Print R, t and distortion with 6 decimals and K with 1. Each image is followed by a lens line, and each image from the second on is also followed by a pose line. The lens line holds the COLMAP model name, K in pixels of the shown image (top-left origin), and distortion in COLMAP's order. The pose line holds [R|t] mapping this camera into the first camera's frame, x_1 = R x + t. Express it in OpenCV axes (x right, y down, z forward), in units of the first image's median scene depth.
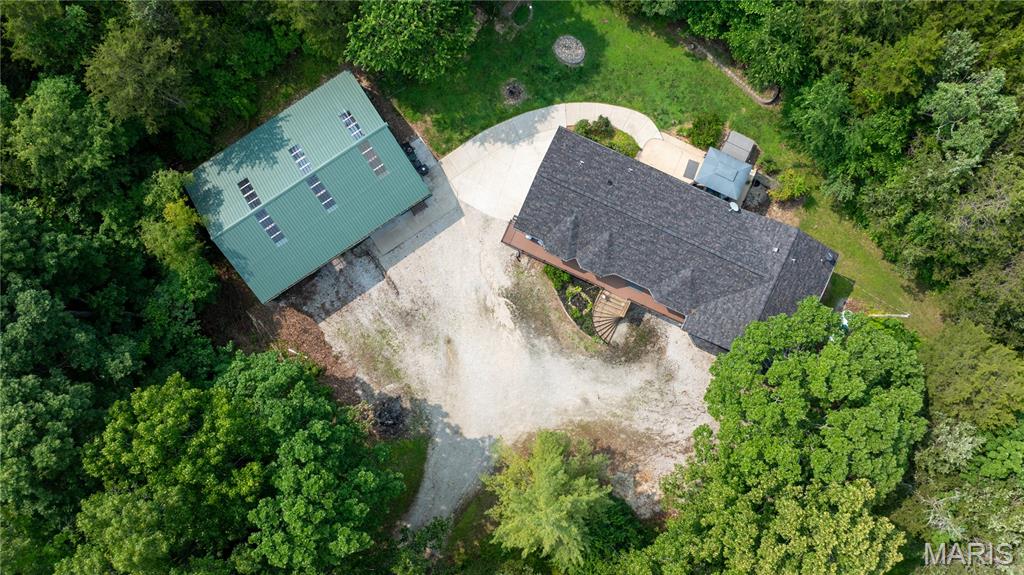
lens RADIAL K [[768.2, 0, 527.3], [0, 768.2, 297.7], [0, 0, 1]] dist [-0.008220, -0.003655]
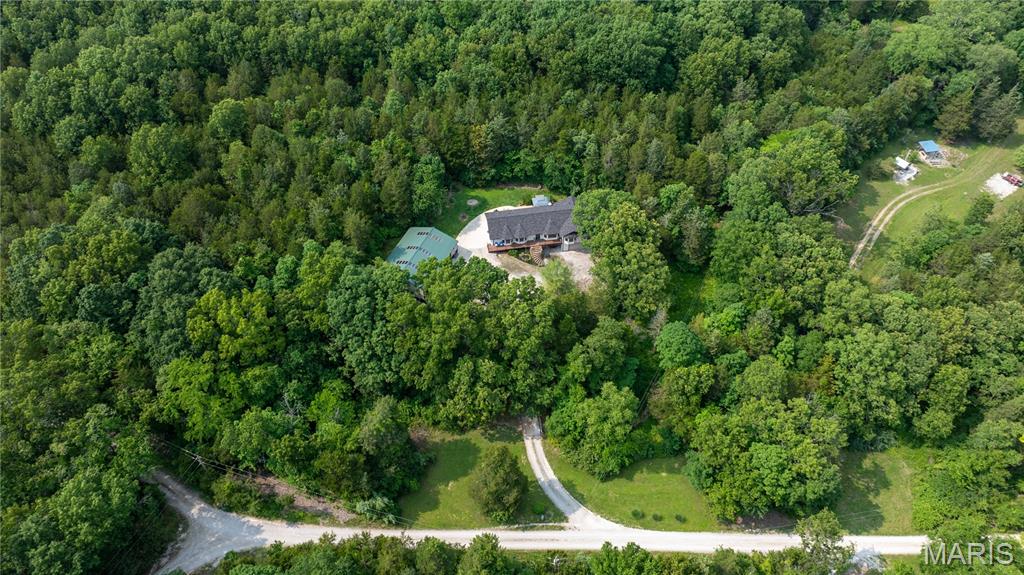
lens RADIAL K [[768.2, 0, 527.3], [0, 768.2, 297.7], [0, 0, 1]] dist [-0.008220, -0.003655]
pose [[0.825288, -0.430345, 0.365654, -0.956215], [0.564693, 0.623508, -0.540703, 1.527939], [0.004701, 0.652718, 0.757586, -0.911774]]
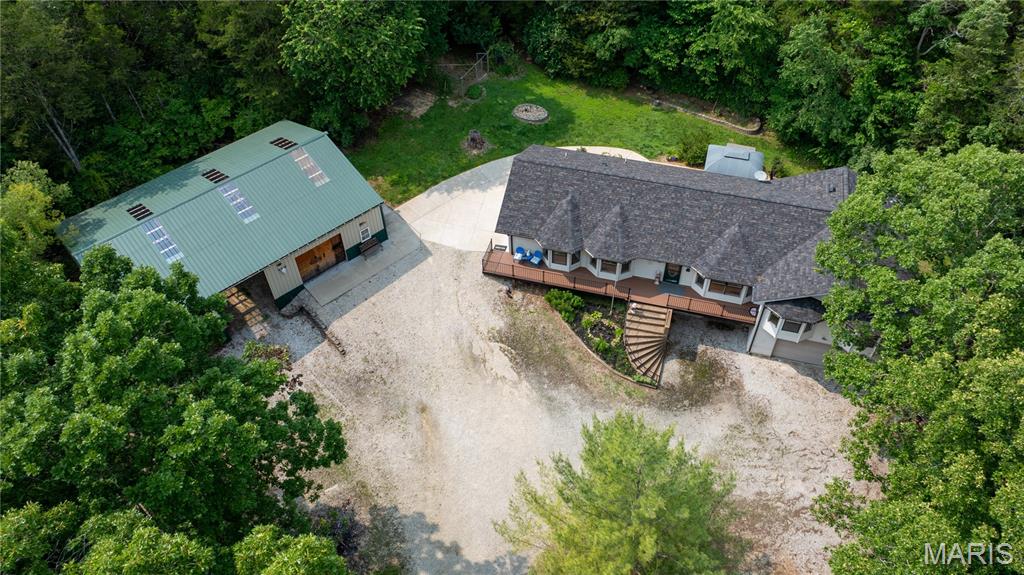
lens RADIAL K [[748.0, 0, 545.9], [0, 748.0, 287.7], [0, 0, 1]] dist [-0.012559, -0.001002]
pose [[0.983929, -0.137858, 0.113484, -0.057454], [0.178475, 0.739736, -0.648797, 0.416977], [0.005494, 0.658624, 0.752452, 0.452848]]
